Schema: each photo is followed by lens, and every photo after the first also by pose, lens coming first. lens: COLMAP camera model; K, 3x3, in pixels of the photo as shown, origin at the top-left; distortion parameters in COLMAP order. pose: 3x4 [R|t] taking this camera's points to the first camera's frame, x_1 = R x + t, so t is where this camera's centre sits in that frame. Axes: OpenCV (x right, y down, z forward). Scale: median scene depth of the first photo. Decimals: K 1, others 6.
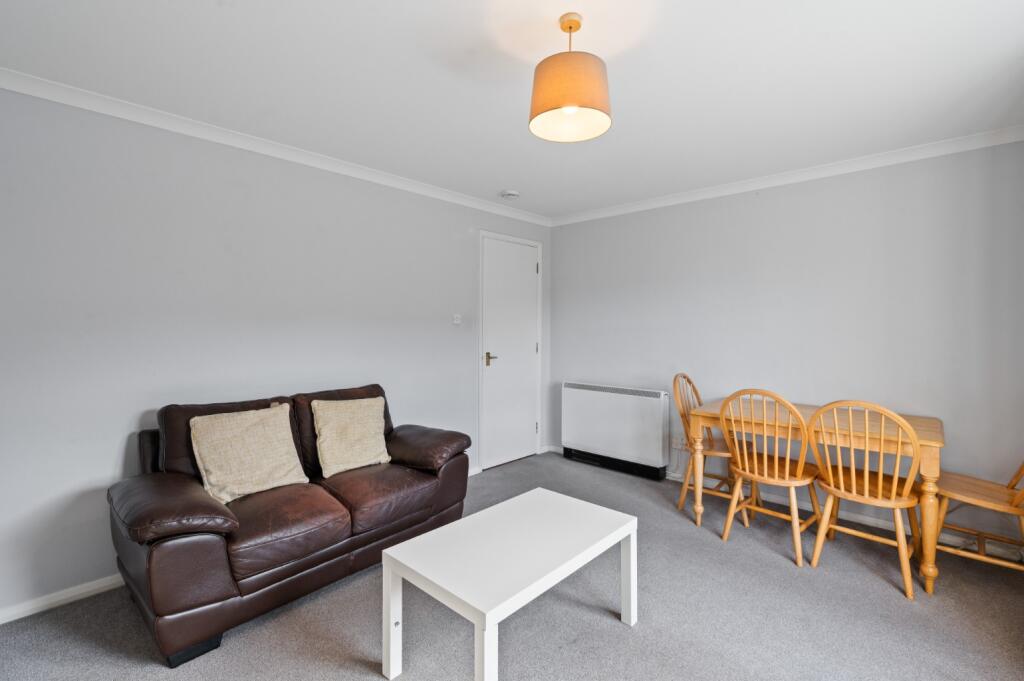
lens RADIAL K [[461.8, 0, 510.8], [0, 461.8, 333.4], [0, 0, 1]] dist [-0.002141, -0.000725]
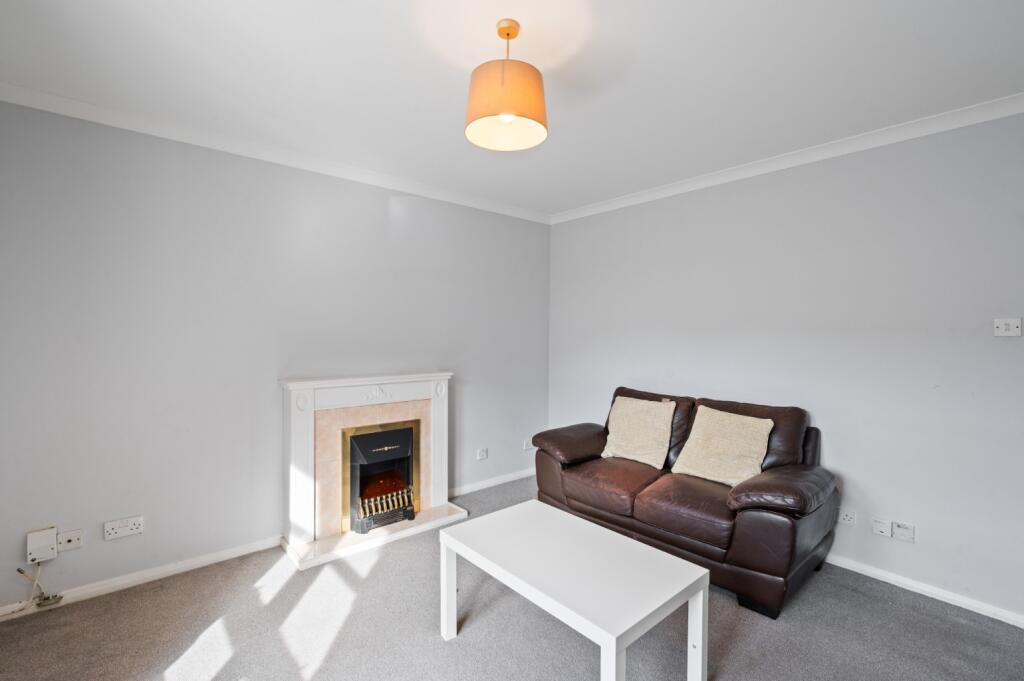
lens RADIAL K [[461.8, 0, 517.2], [0, 461.8, 349.3], [0, 0, 1]] dist [-0.002141, -0.000725]
pose [[-0.096807, 0.047986, -0.994146, 0.936084], [-0.015830, 0.998637, 0.049744, -0.044473], [0.995177, 0.020553, -0.095915, 0.926471]]
